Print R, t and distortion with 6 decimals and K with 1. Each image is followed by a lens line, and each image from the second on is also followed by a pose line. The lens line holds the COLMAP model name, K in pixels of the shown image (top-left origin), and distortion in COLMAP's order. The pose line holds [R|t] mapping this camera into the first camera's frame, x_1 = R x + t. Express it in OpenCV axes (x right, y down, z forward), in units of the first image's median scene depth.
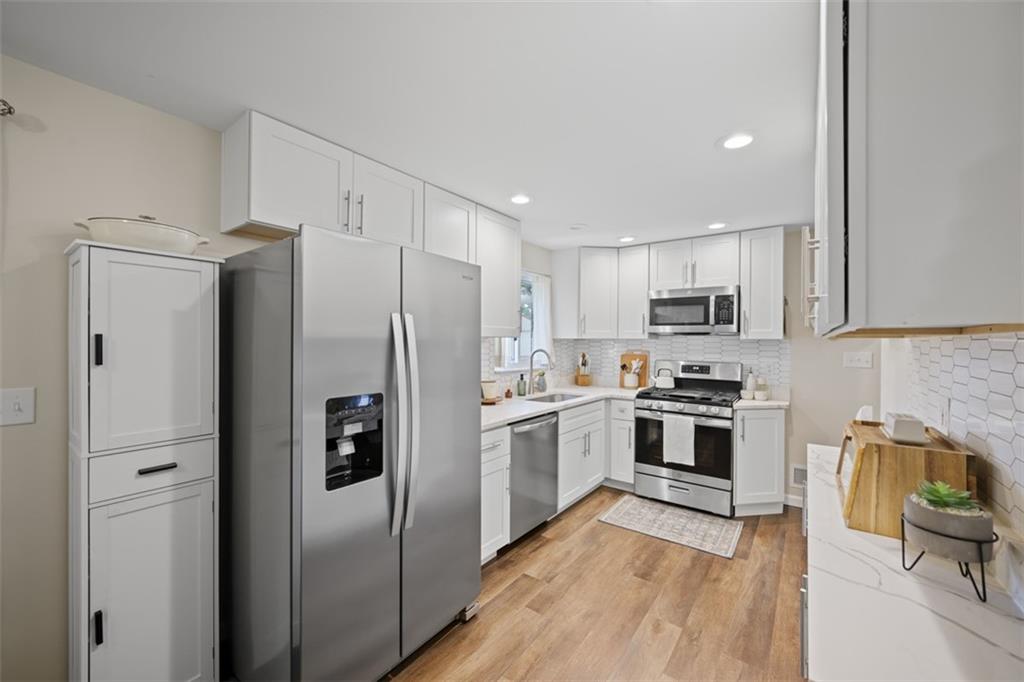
lens RADIAL K [[400.2, 0, 510.4], [0, 400.2, 340.0], [0, 0, 1]] dist [-0.000680, 0.000086]
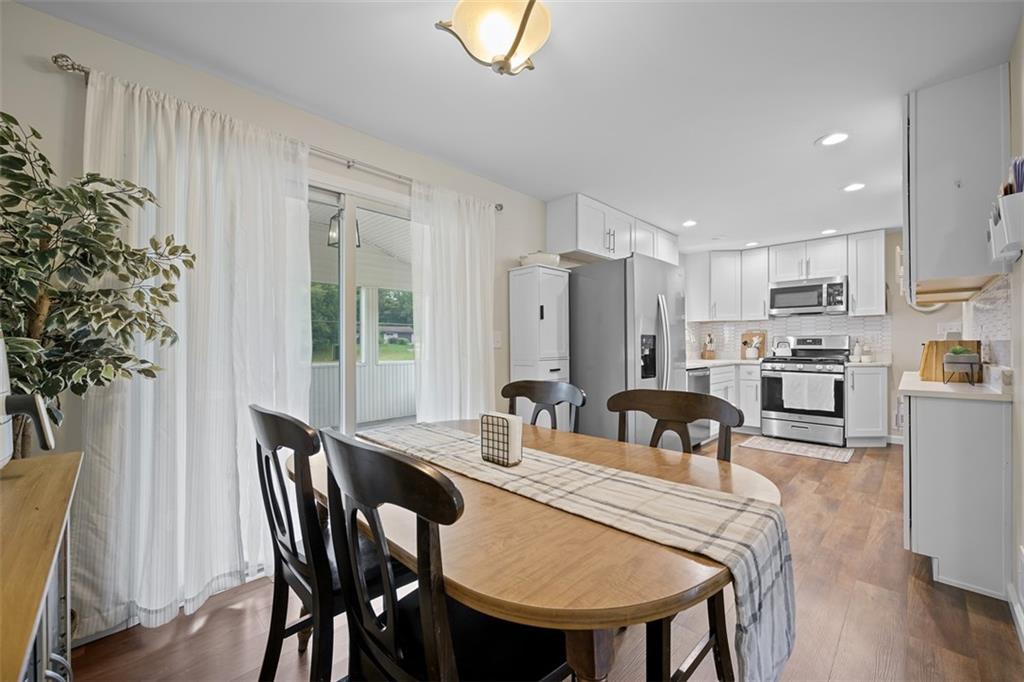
lens RADIAL K [[400.2, 0, 513.1], [0, 400.2, 344.3], [0, 0, 1]] dist [-0.000680, 0.000086]
pose [[0.989037, -0.012077, -0.147171, -0.327704], [0.012513, 0.999920, 0.002038, 0.074329], [0.147135, -0.003857, 0.989109, -0.469352]]
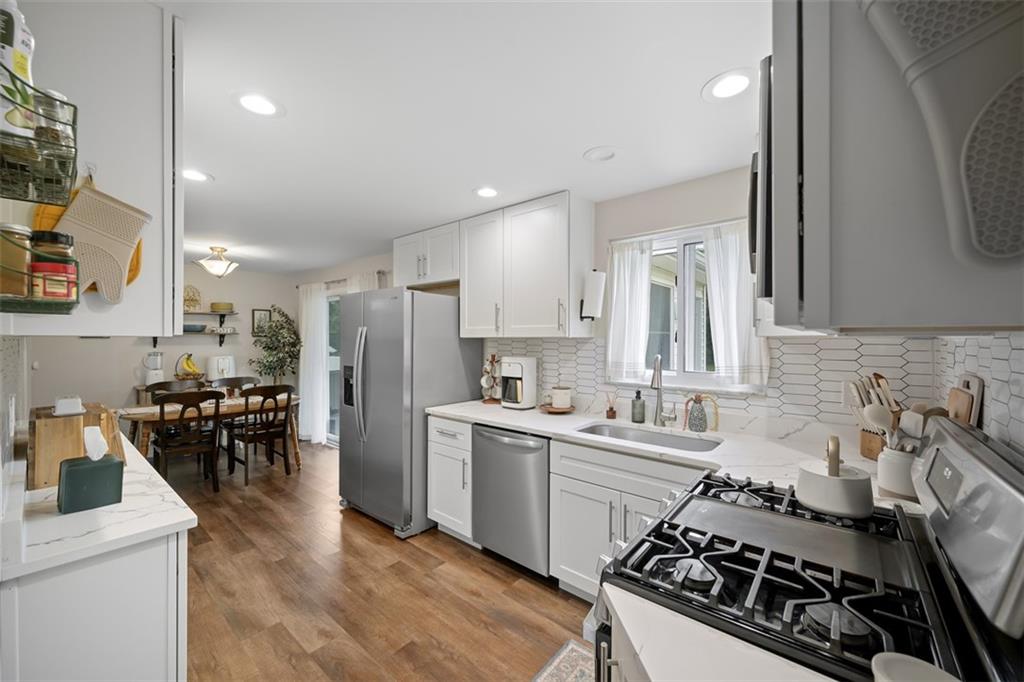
lens RADIAL K [[400.2, 0, 510.7], [0, 400.2, 338.8], [0, 0, 1]] dist [-0.000680, 0.000086]
pose [[-0.061442, -0.003075, -0.998106, 0.757705], [0.001658, 0.999994, -0.003183, -0.000912], [0.998109, -0.001850, -0.061436, 0.870545]]
